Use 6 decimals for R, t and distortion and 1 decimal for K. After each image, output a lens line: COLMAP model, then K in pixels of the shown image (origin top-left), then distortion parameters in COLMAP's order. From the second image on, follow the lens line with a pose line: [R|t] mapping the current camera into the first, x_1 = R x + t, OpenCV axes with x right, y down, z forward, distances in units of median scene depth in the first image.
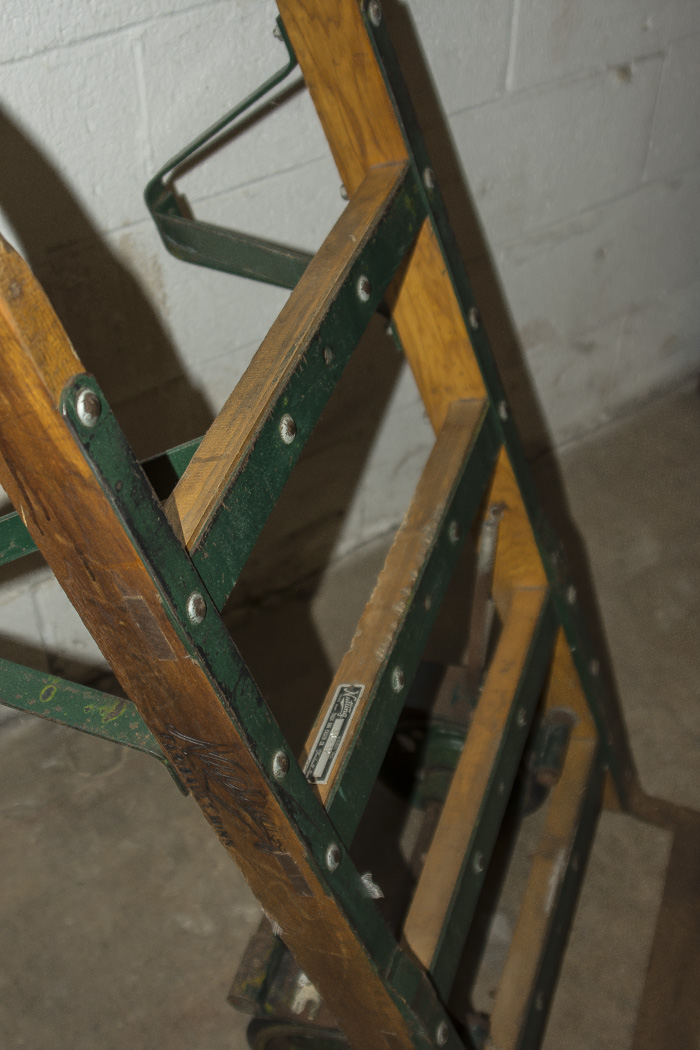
lens RADIAL K [[1337.5, 0, 369.9], [0, 1337.5, 527.4], [0, 0, 1]] dist [-0.126962, 0.000000]
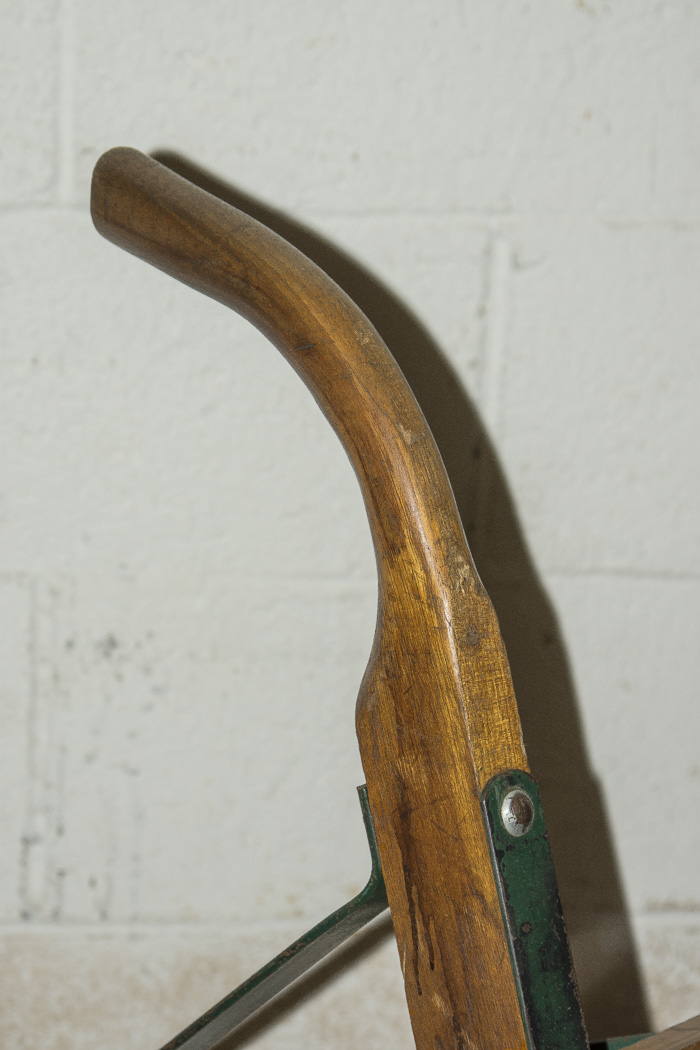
lens RADIAL K [[3732.9, 0, 355.4], [0, 3732.9, 532.4], [0, 0, 1]] dist [0.538744, 0.000000]
pose [[0.887472, 0.166008, -0.429924, 0.419792], [-0.350514, 0.848815, -0.395794, 0.452788], [0.299221, 0.501951, 0.811488, -0.615198]]
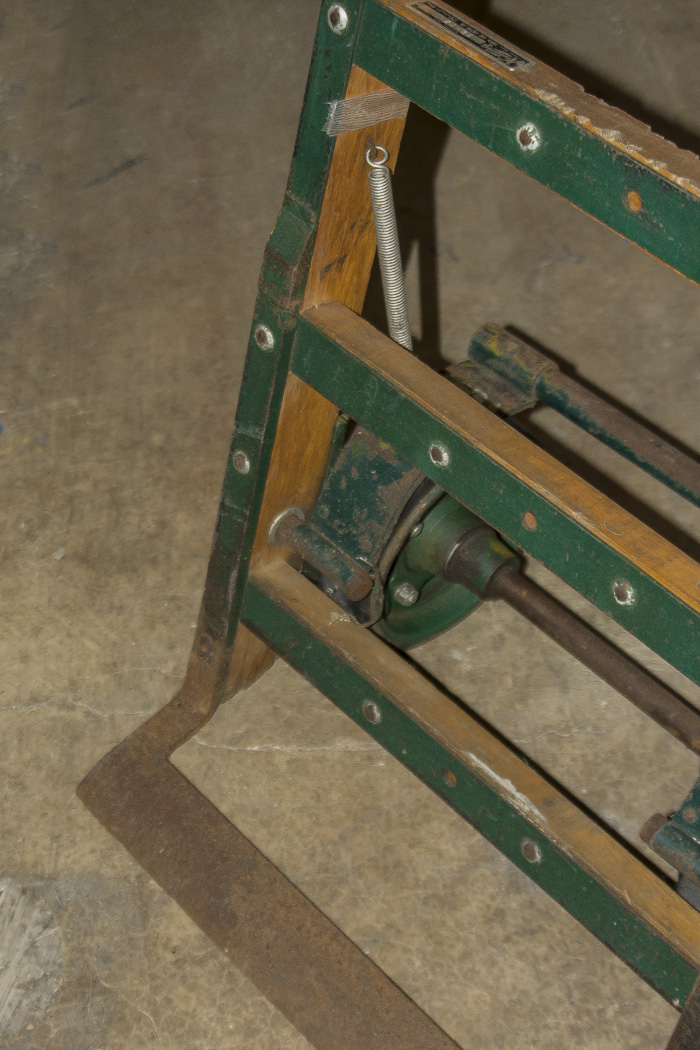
lens RADIAL K [[1955.4, 0, 349.5], [0, 1955.4, 521.5], [0, 0, 1]] dist [0.045815, 0.000000]
pose [[-0.493978, 0.698051, -0.518372, 0.801990], [-0.574198, 0.185784, 0.797358, -0.678482], [0.652902, 0.691526, 0.309046, 0.722139]]
